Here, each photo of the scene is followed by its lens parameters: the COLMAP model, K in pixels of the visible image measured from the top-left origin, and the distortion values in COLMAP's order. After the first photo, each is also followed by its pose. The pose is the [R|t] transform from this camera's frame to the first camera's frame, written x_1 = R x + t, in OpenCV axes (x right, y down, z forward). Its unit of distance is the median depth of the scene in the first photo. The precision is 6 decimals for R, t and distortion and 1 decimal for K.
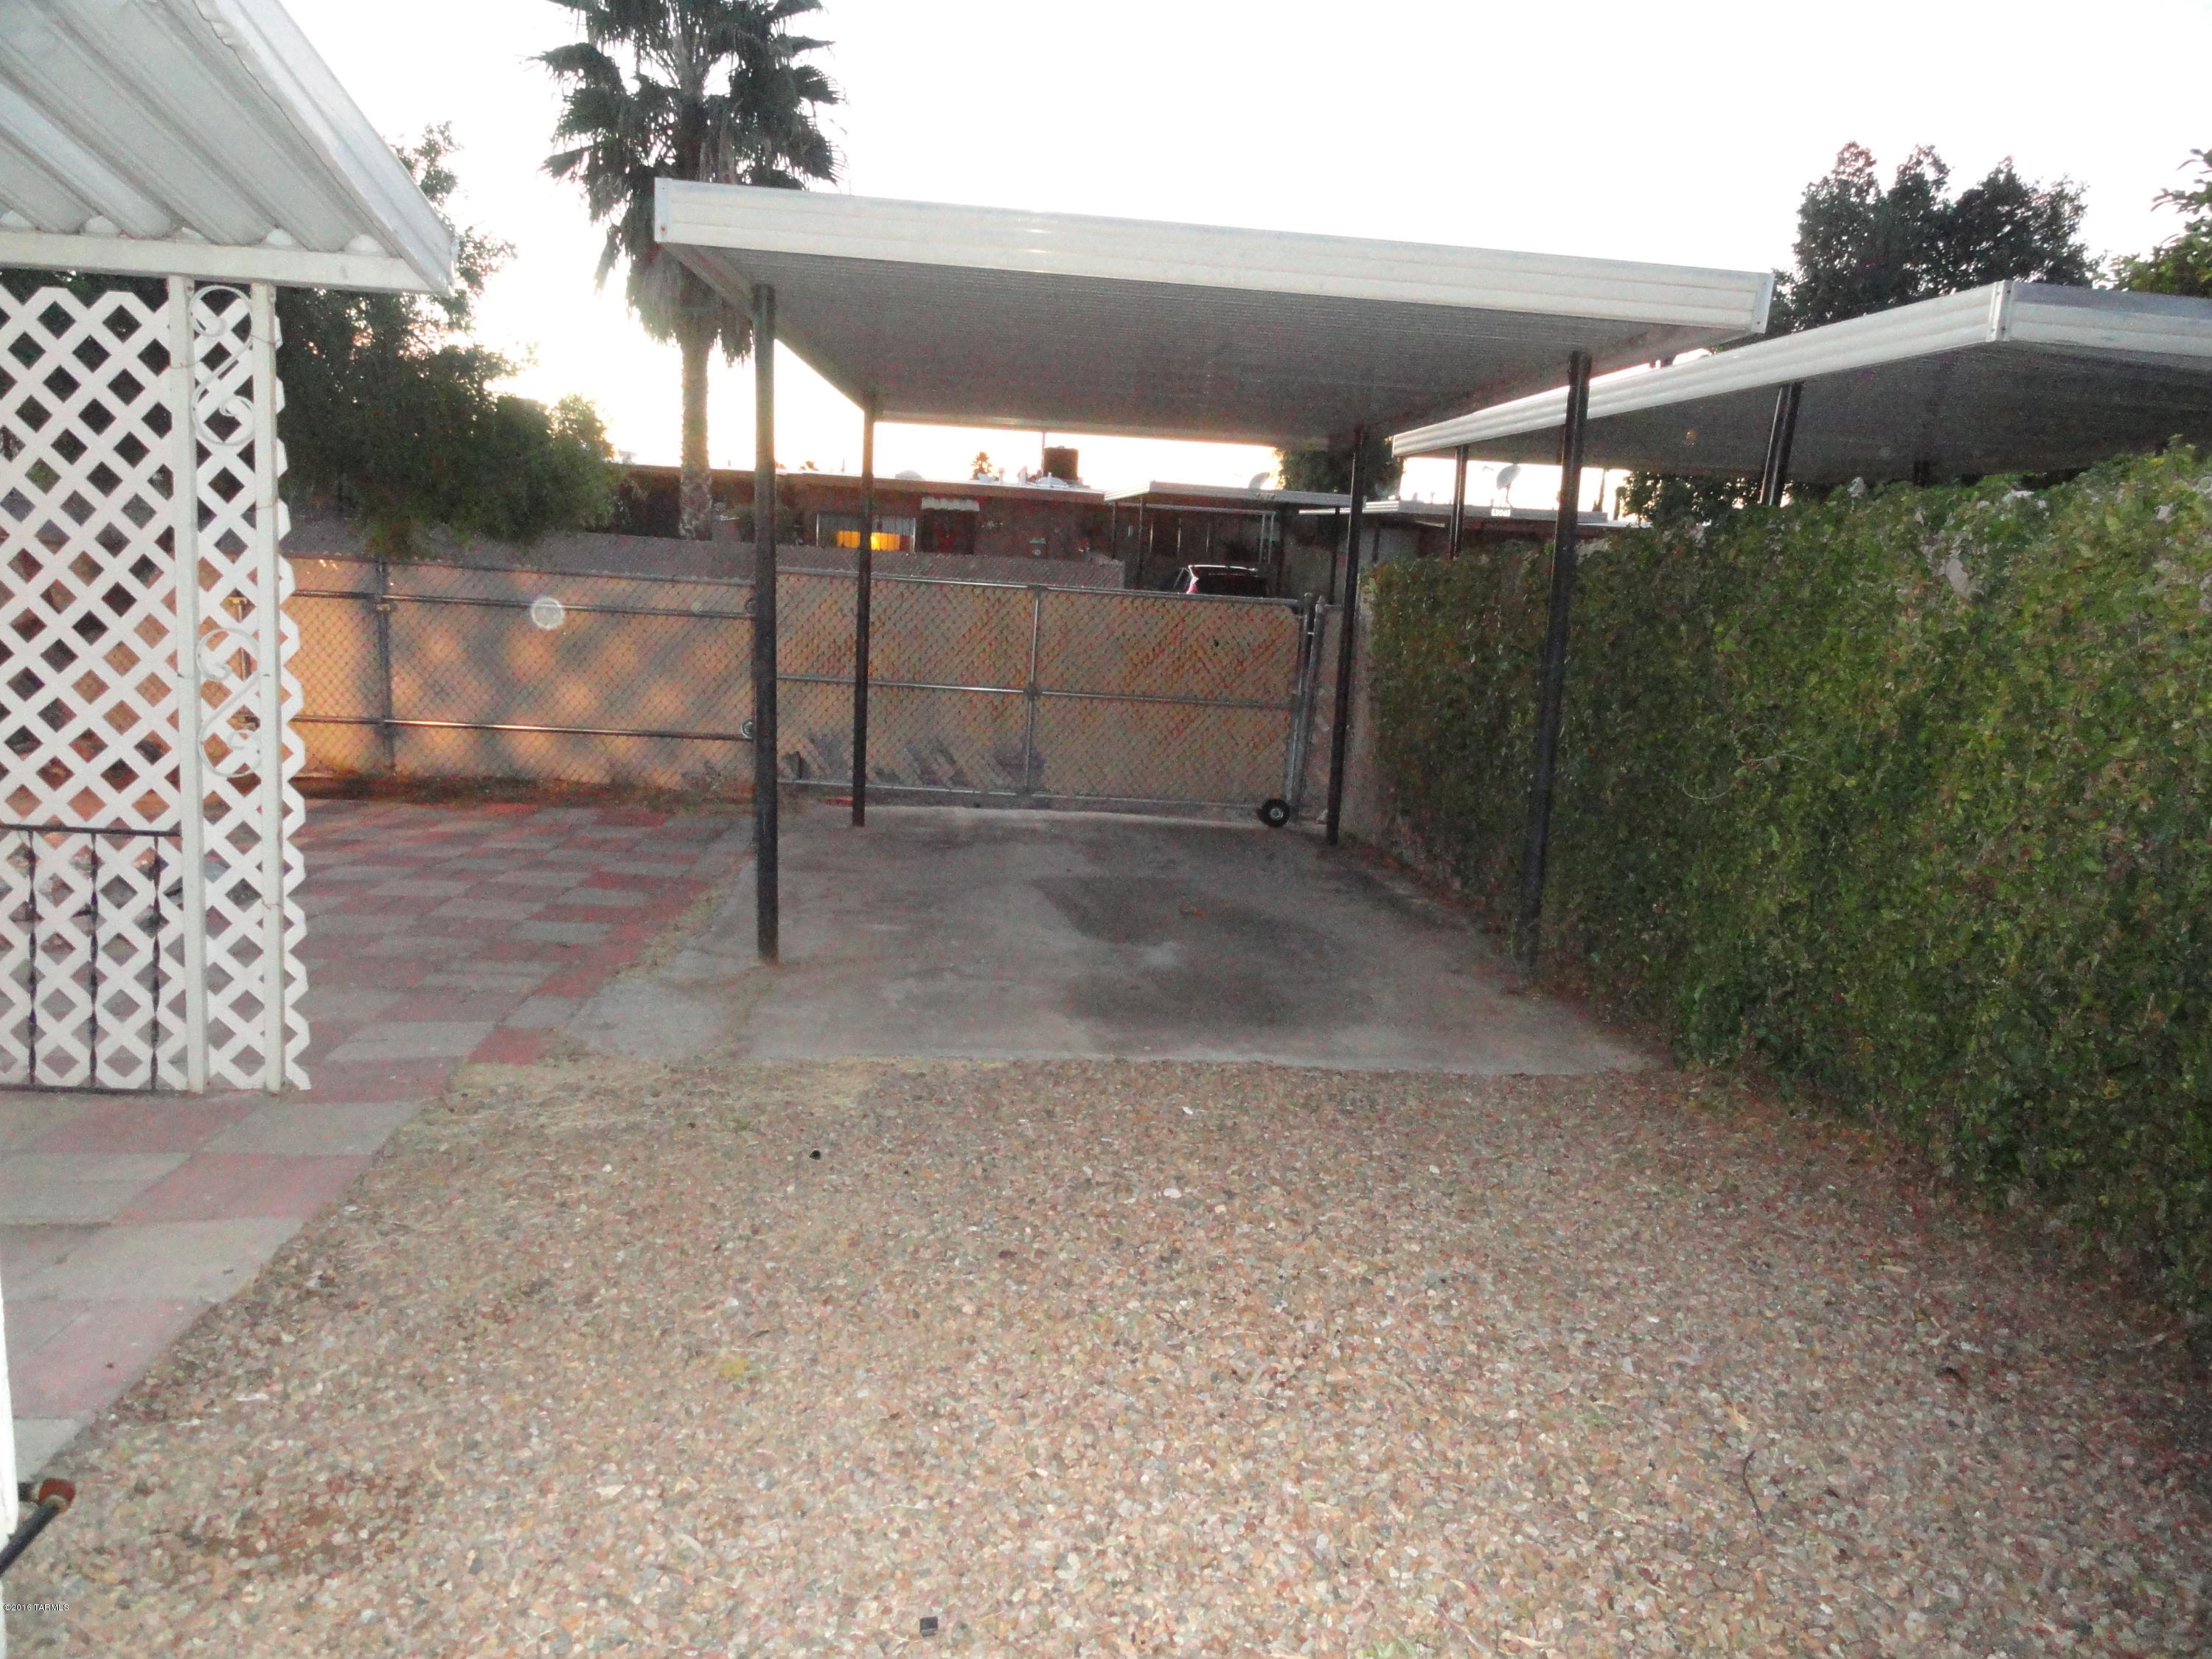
lens RADIAL K [[1540.5, 0, 1114.6], [0, 1540.5, 826.7], [0, 0, 1]] dist [-0.005316, 0.003255]
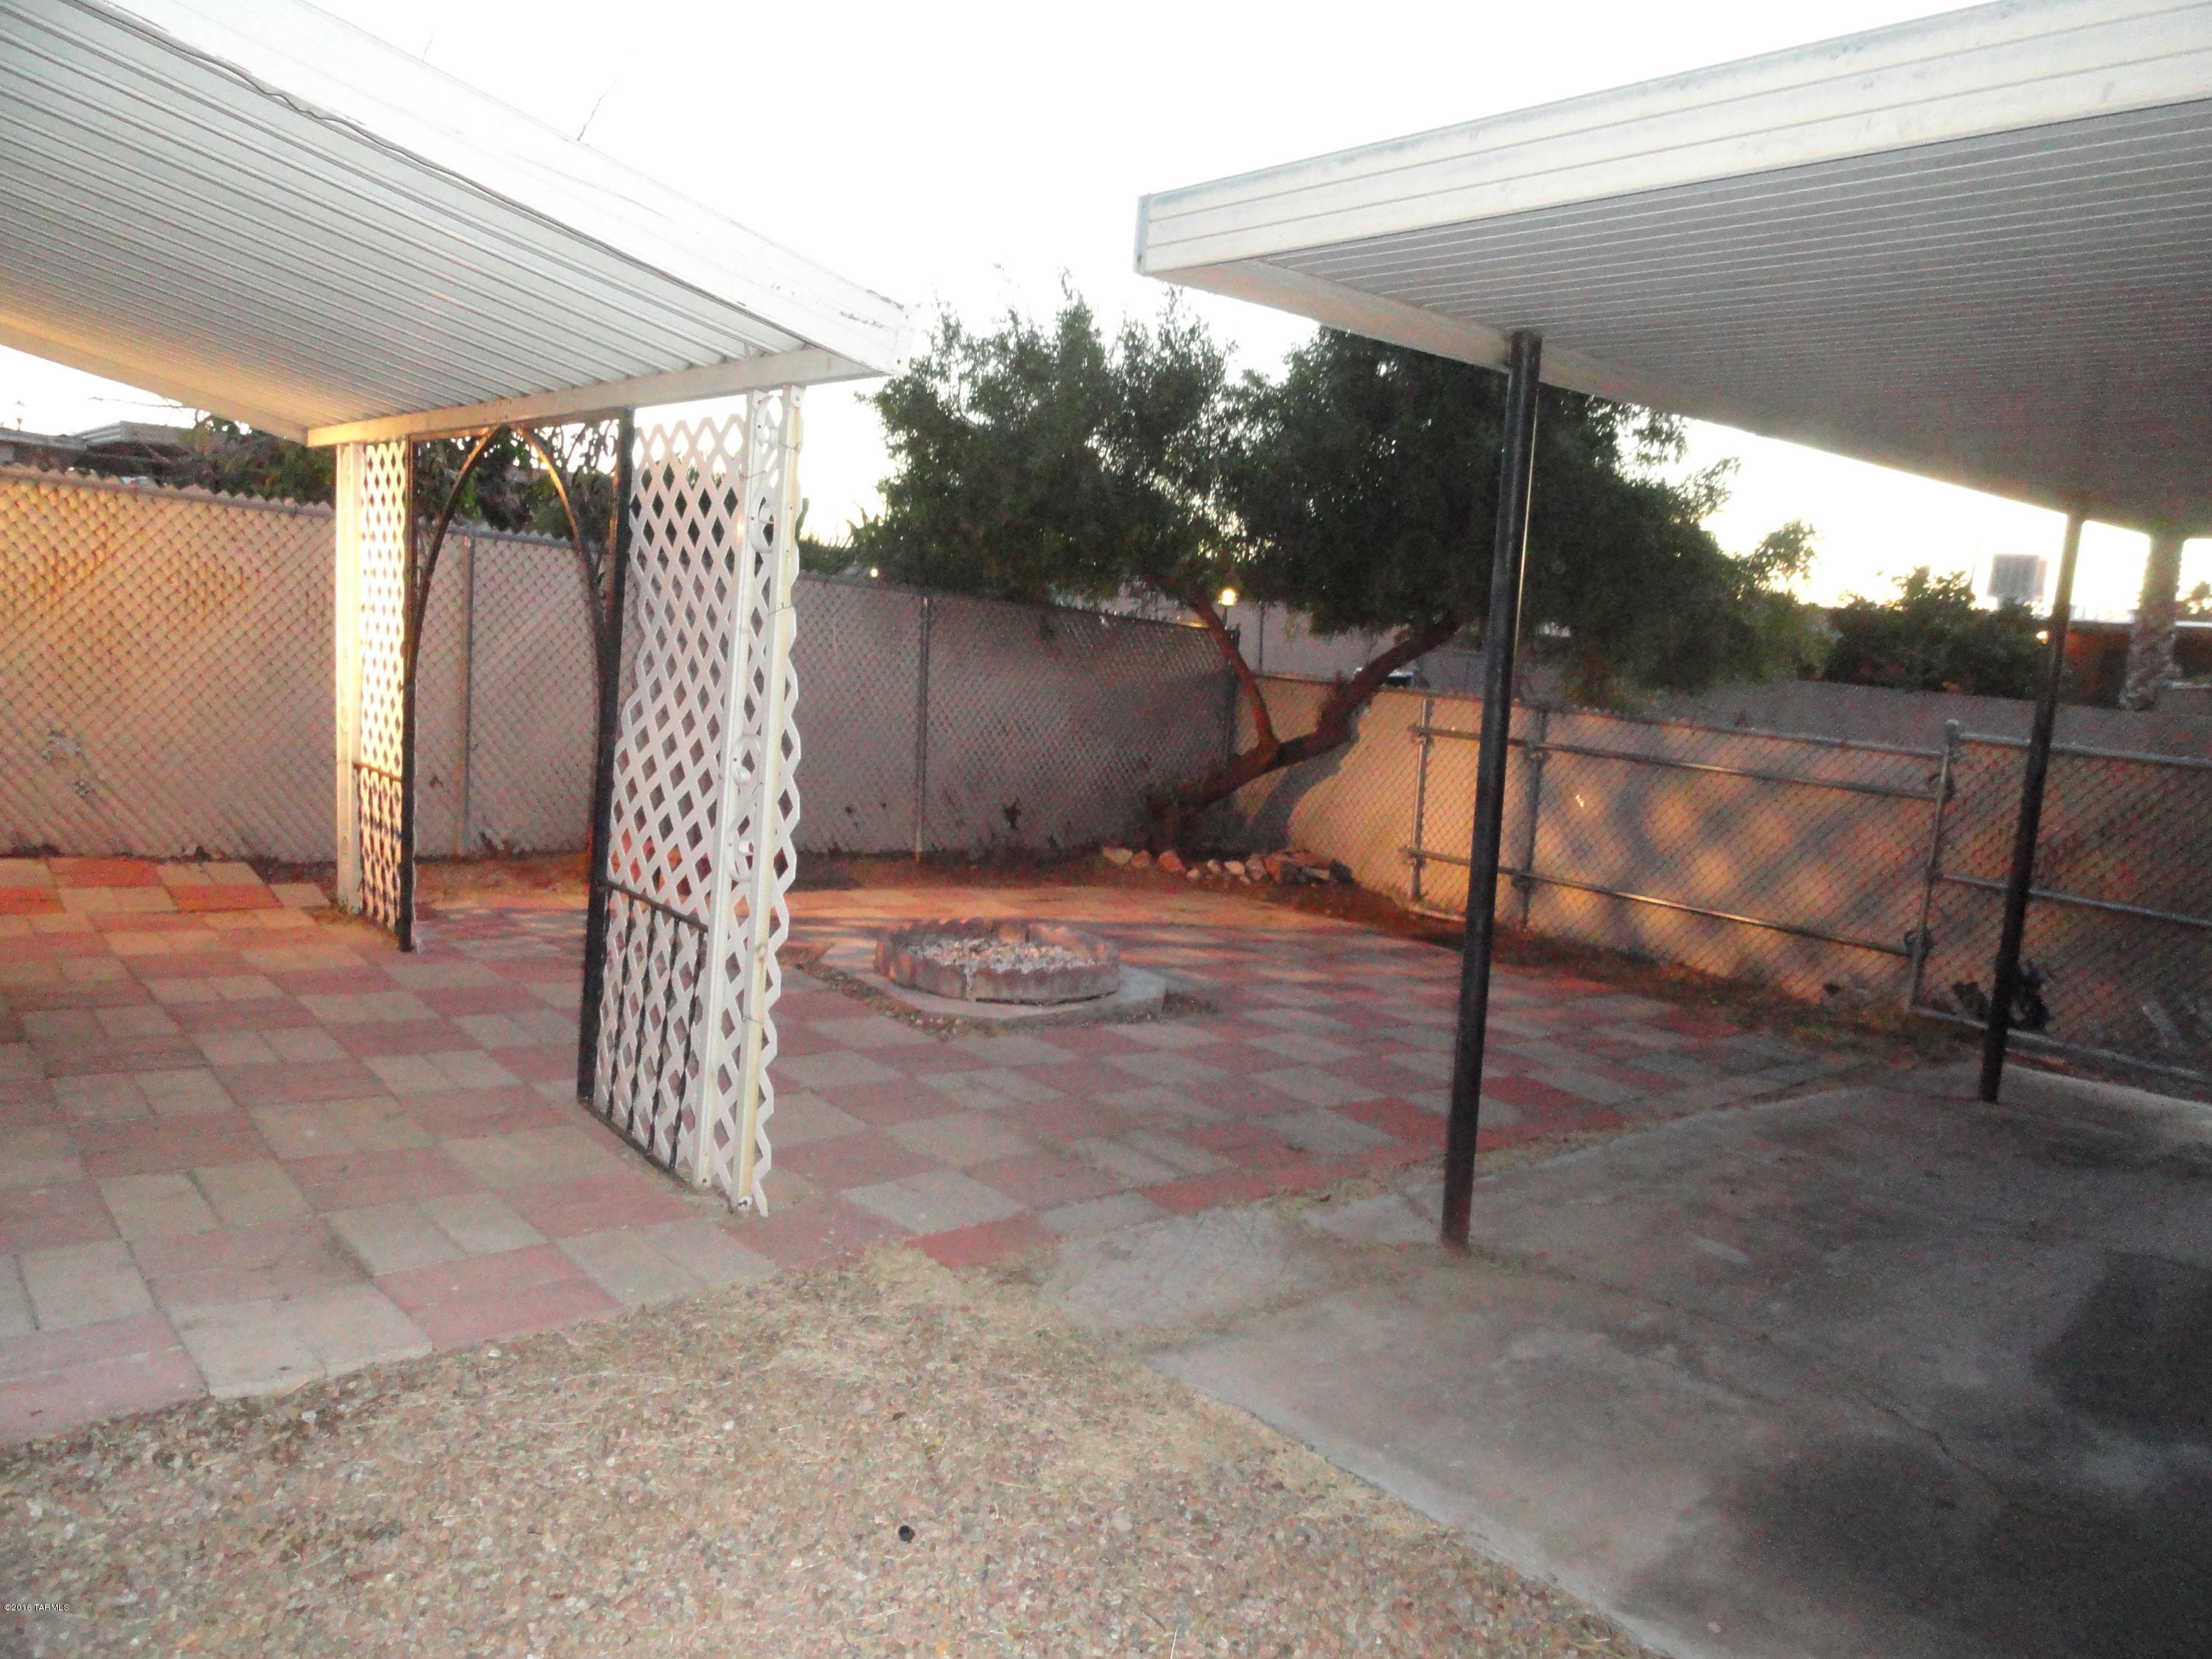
lens RADIAL K [[1540.5, 0, 1114.6], [0, 1540.5, 826.7], [0, 0, 1]] dist [-0.005316, 0.003255]
pose [[0.589056, 0.099520, -0.801940, 0.138621], [-0.183699, 0.982897, -0.012957, -0.037992], [0.786935, 0.154948, 0.597264, 0.226089]]
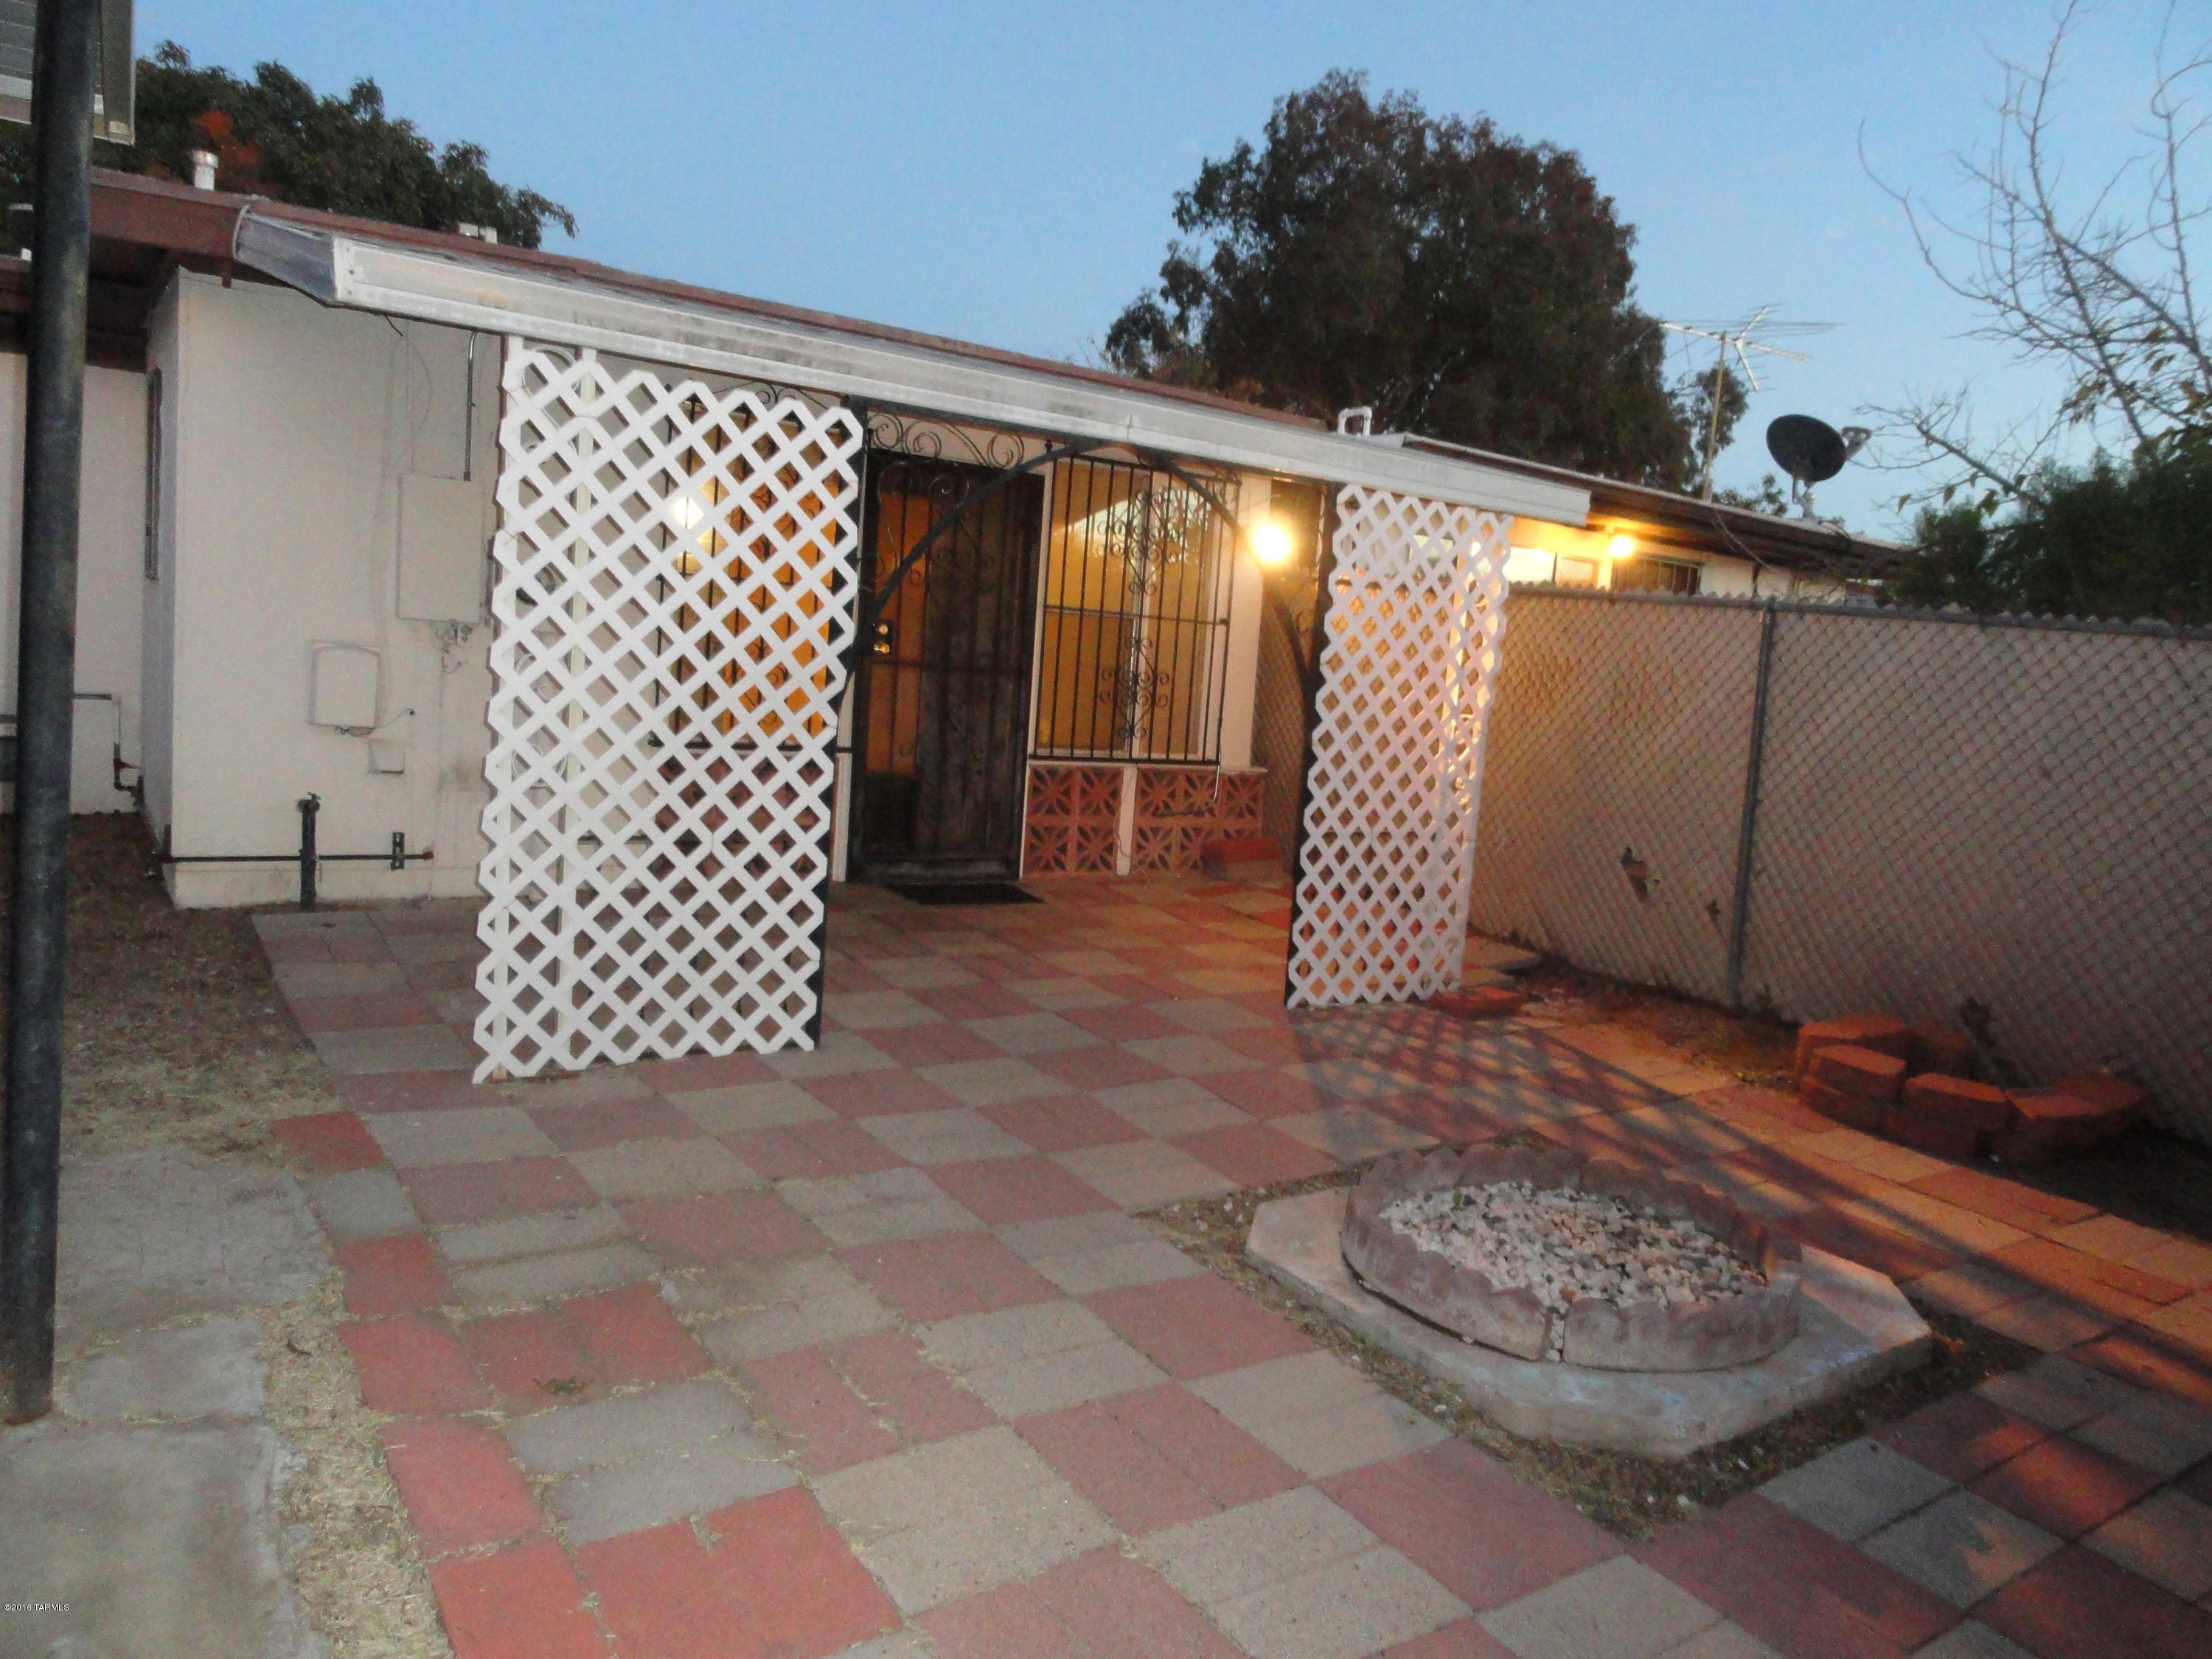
lens RADIAL K [[1540.5, 0, 1114.6], [0, 1540.5, 826.7], [0, 0, 1]] dist [-0.005316, 0.003255]
pose [[-0.860231, -0.068115, -0.505335, -0.141249], [-0.209930, 0.950460, 0.229250, -0.132219], [0.464685, 0.303292, -0.831914, 0.808987]]
